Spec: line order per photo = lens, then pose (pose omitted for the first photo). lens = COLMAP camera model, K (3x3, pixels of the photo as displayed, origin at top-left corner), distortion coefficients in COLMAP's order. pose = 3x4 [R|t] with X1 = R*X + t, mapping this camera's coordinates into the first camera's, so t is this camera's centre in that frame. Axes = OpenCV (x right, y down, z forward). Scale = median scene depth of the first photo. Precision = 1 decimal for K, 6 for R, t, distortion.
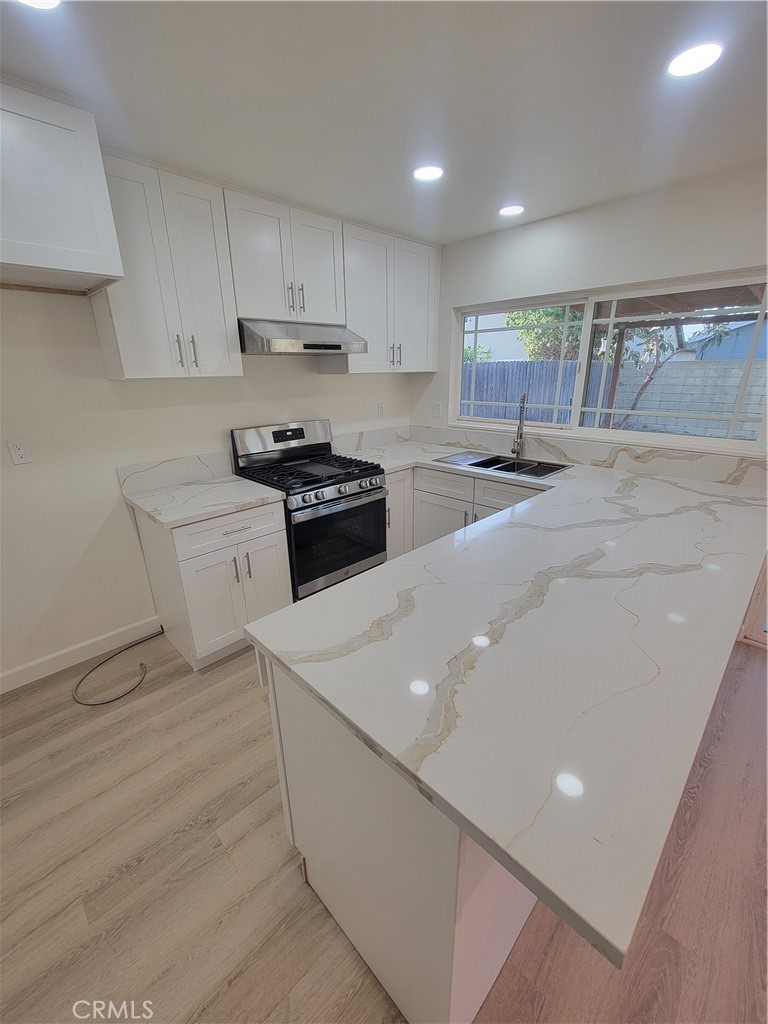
lens RADIAL K [[419.4, 0, 380.7], [0, 419.4, 513.6], [0, 0, 1]] dist [-0.006838, 0.002382]
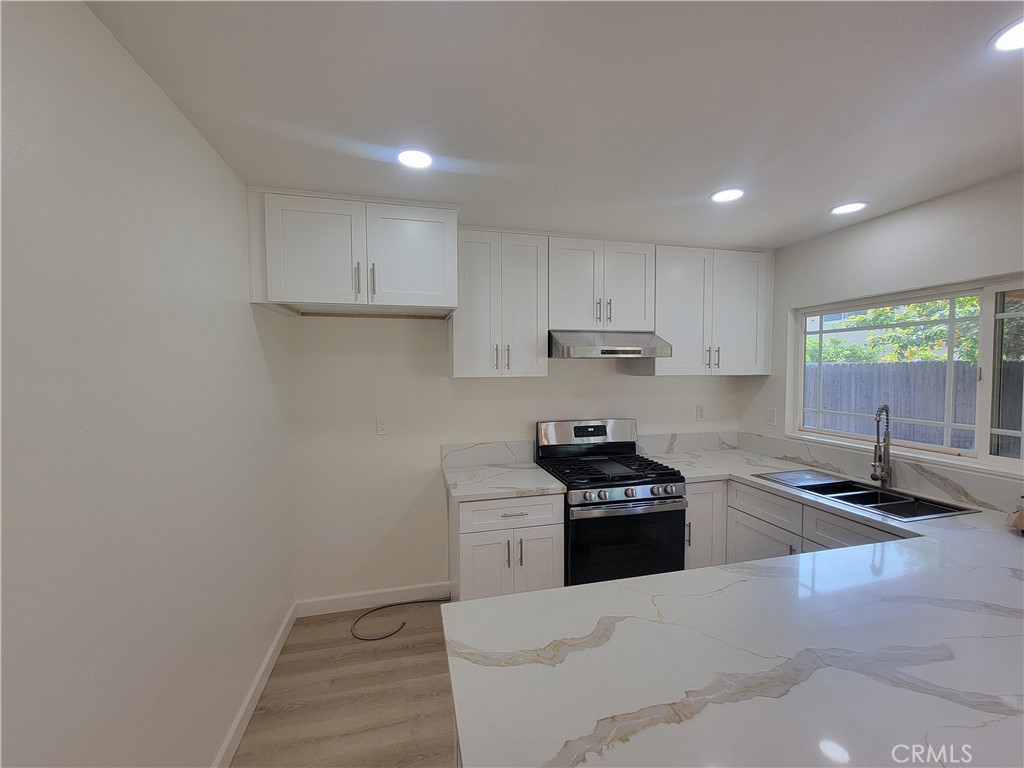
lens RADIAL K [[419.4, 0, 512.4], [0, 419.4, 386.7], [0, 0, 1]] dist [-0.006838, 0.002382]
pose [[0.863390, 0.034090, -0.503384, 0.144631], [-0.173028, 0.957215, -0.231949, -0.019660], [0.473940, 0.287362, 0.832348, 0.013753]]
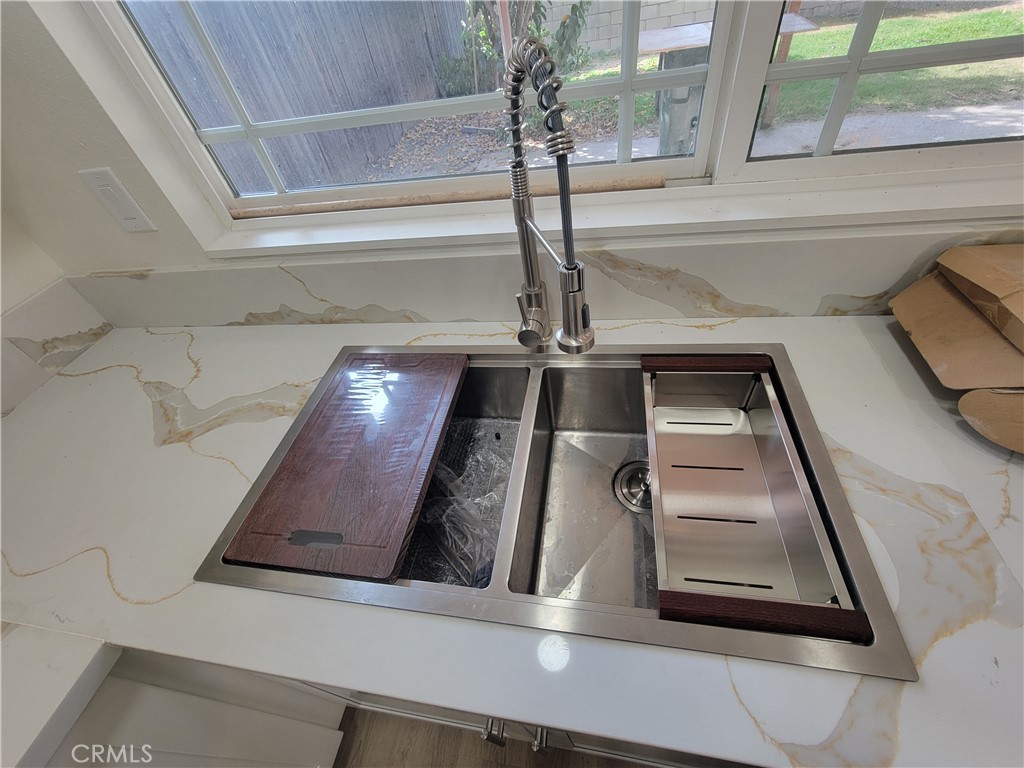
lens RADIAL K [[419.4, 0, 512.6], [0, 419.4, 384.2], [0, 0, 1]] dist [-0.006838, 0.002382]
pose [[0.799113, -0.493527, 0.343293, 0.245442], [0.313262, 0.829214, 0.462894, -0.275891], [-0.513114, -0.262364, 0.817239, 0.912901]]
